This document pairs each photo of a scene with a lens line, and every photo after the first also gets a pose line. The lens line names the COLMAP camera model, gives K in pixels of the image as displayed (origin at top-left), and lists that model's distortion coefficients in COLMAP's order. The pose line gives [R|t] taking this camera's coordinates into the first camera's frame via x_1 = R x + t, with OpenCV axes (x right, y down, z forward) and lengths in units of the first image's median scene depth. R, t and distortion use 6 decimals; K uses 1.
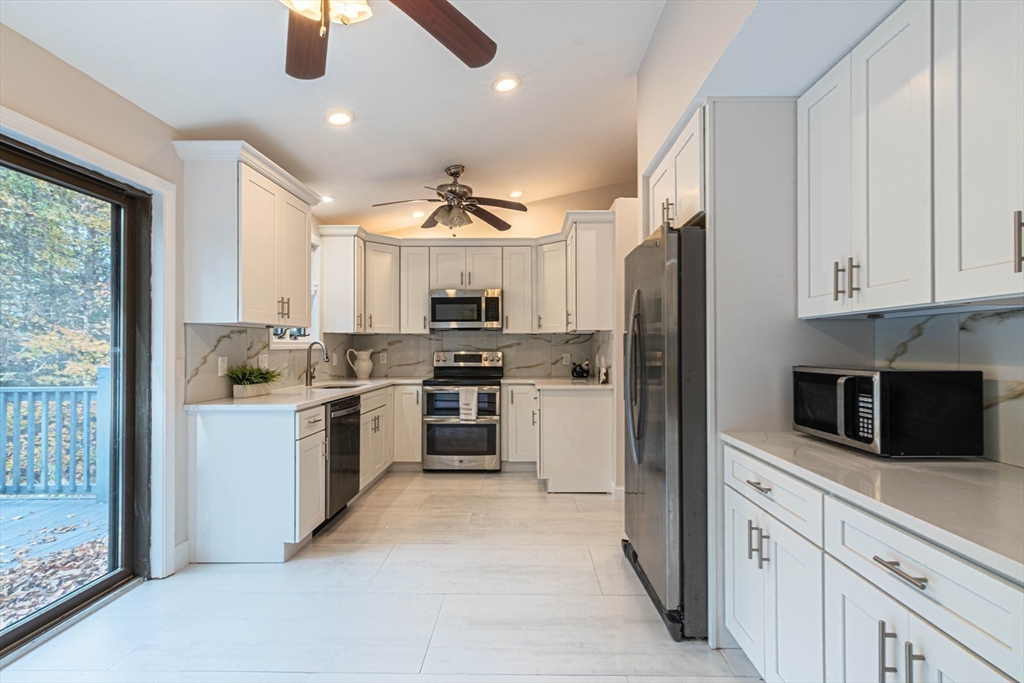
lens RADIAL K [[446.0, 0, 527.8], [0, 446.0, 340.1], [0, 0, 1]] dist [0.000632, -0.000219]
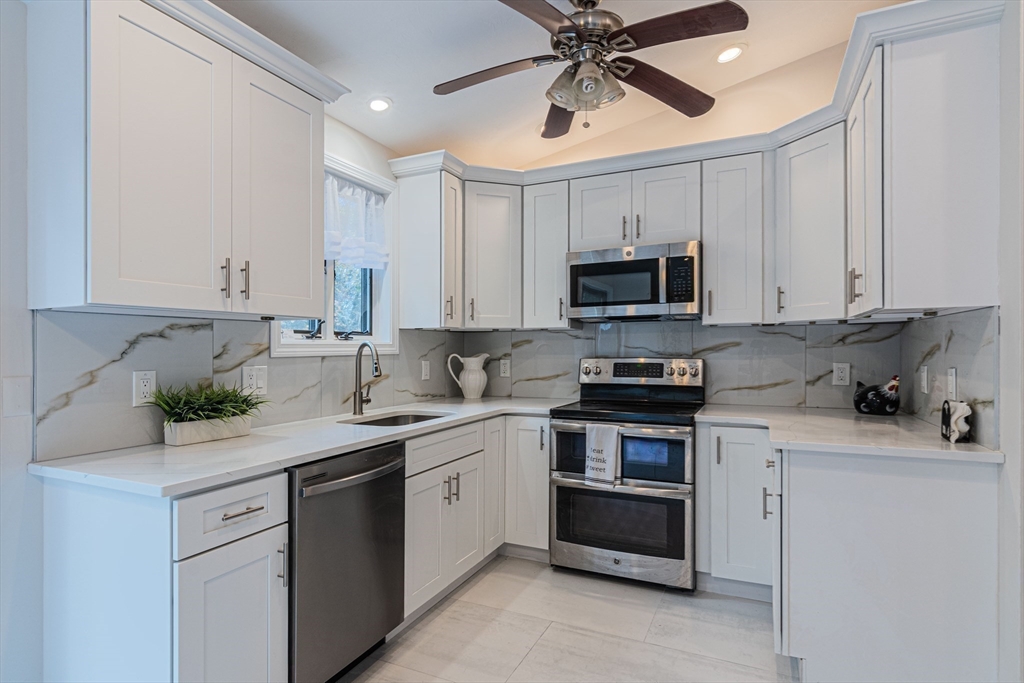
lens RADIAL K [[508.1, 0, 516.9], [0, 508.1, 356.9], [0, 0, 1]] dist [-0.005554, 0.002060]
pose [[0.900479, 0.002855, -0.434891, 0.008889], [0.010921, 0.999515, 0.029174, 0.003778], [0.434763, -0.031020, 0.900011, 0.397962]]
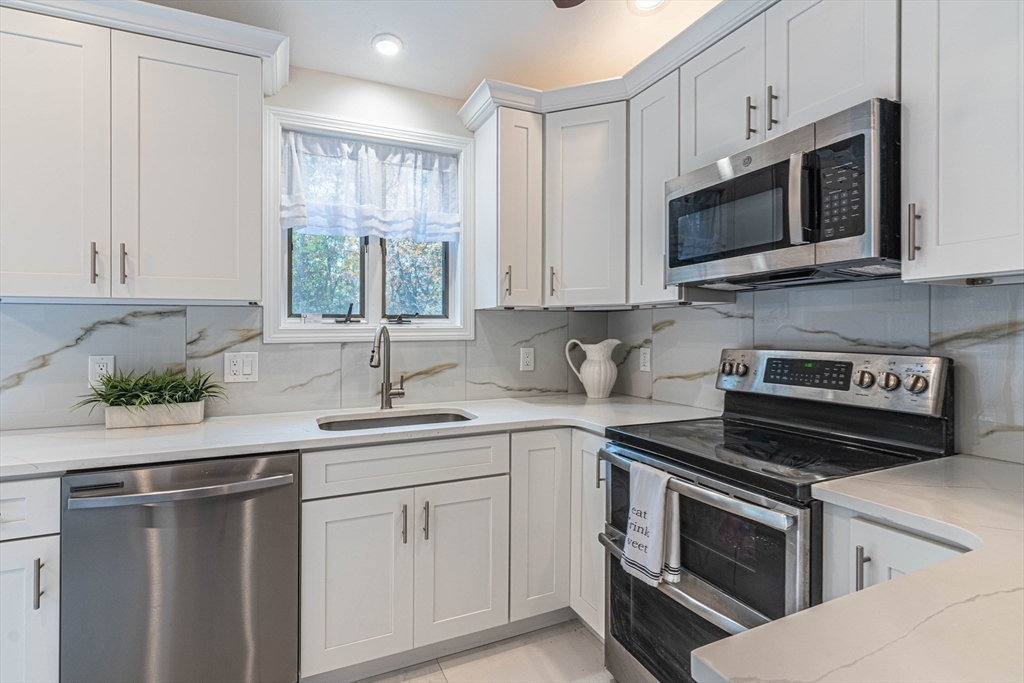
lens RADIAL K [[508.1, 0, 536.1], [0, 508.1, 329.2], [0, 0, 1]] dist [-0.005554, 0.002060]
pose [[0.422361, -0.007762, -0.906394, 0.122474], [0.019065, 0.999818, 0.000322, 0.007577], [0.906227, -0.017417, 0.422432, 0.779750]]
